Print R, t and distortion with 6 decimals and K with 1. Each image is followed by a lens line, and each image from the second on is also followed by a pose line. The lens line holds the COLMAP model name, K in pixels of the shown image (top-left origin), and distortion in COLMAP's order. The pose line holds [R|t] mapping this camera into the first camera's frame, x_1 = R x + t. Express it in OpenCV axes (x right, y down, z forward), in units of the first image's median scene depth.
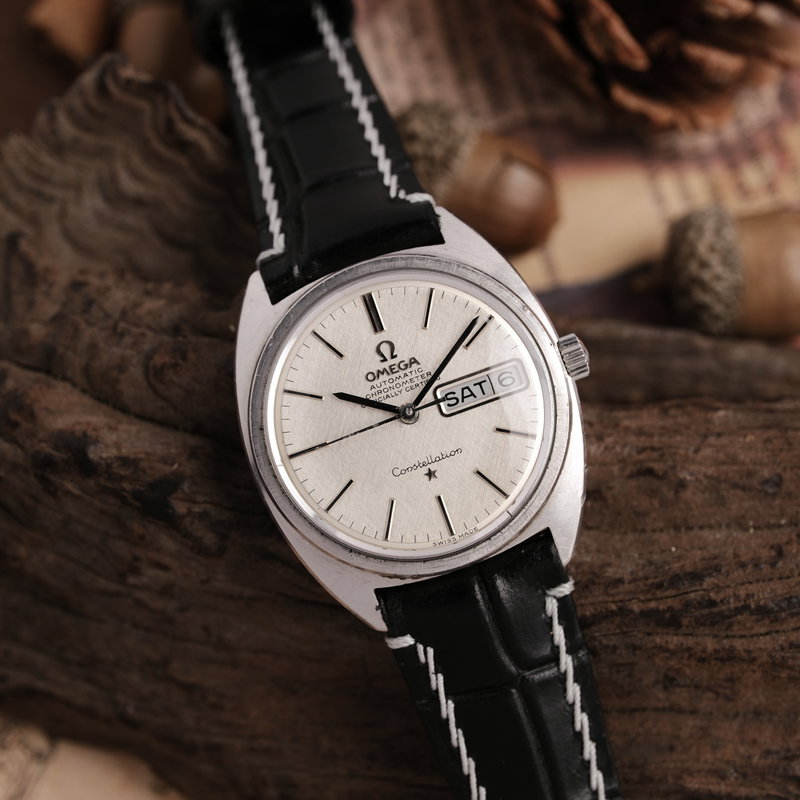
lens RADIAL K [[1484.8, 0, 399.8], [0, 1484.8, 366.2], [0, 0, 1]] dist [0.063246, -0.157783]
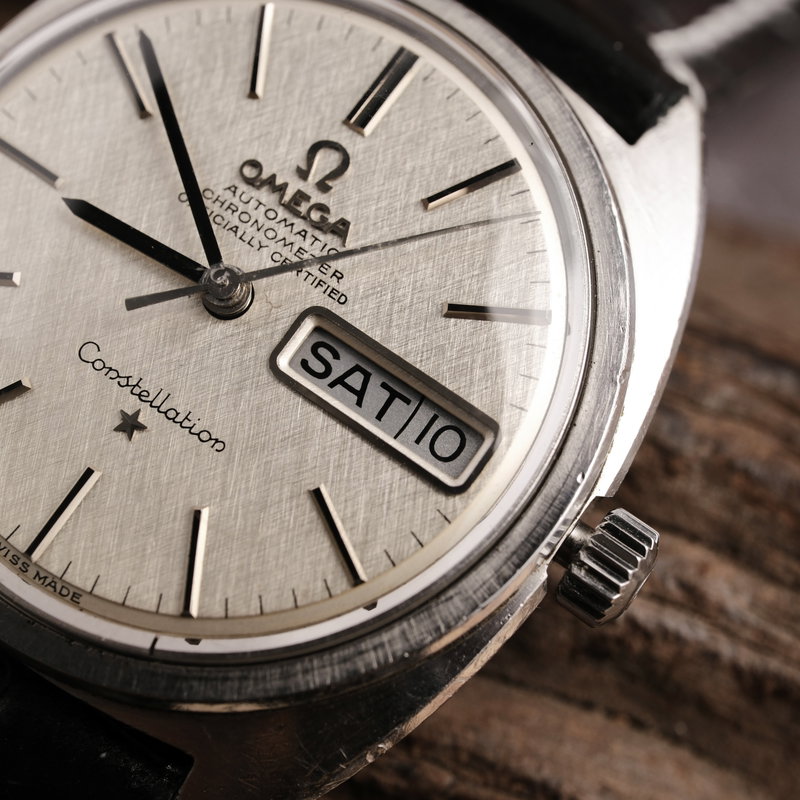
lens RADIAL K [[1391.7, 0, 400.0], [0, 1391.7, 400.0], [0, 0, 1]] dist [0.035776, 0.104344]
pose [[0.575823, 0.786870, -0.221955, 0.138262], [-0.807056, 0.590474, -0.000426, 0.011373], [0.130724, 0.179376, 0.975057, 0.640662]]
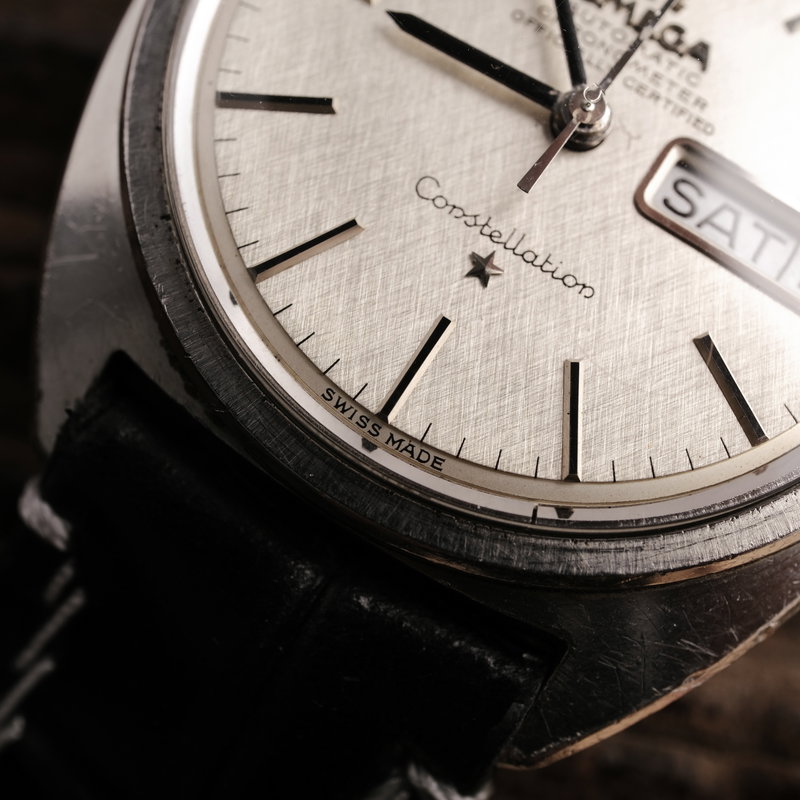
lens RADIAL K [[1391.7, 0, 400.0], [0, 1391.7, 400.0], [0, 0, 1]] dist [0.035776, 0.104344]
pose [[0.605208, 0.783374, -0.141594, 0.078691], [-0.795890, 0.599183, -0.086827, 0.133566], [0.016823, 0.165242, 0.986110, 0.678116]]
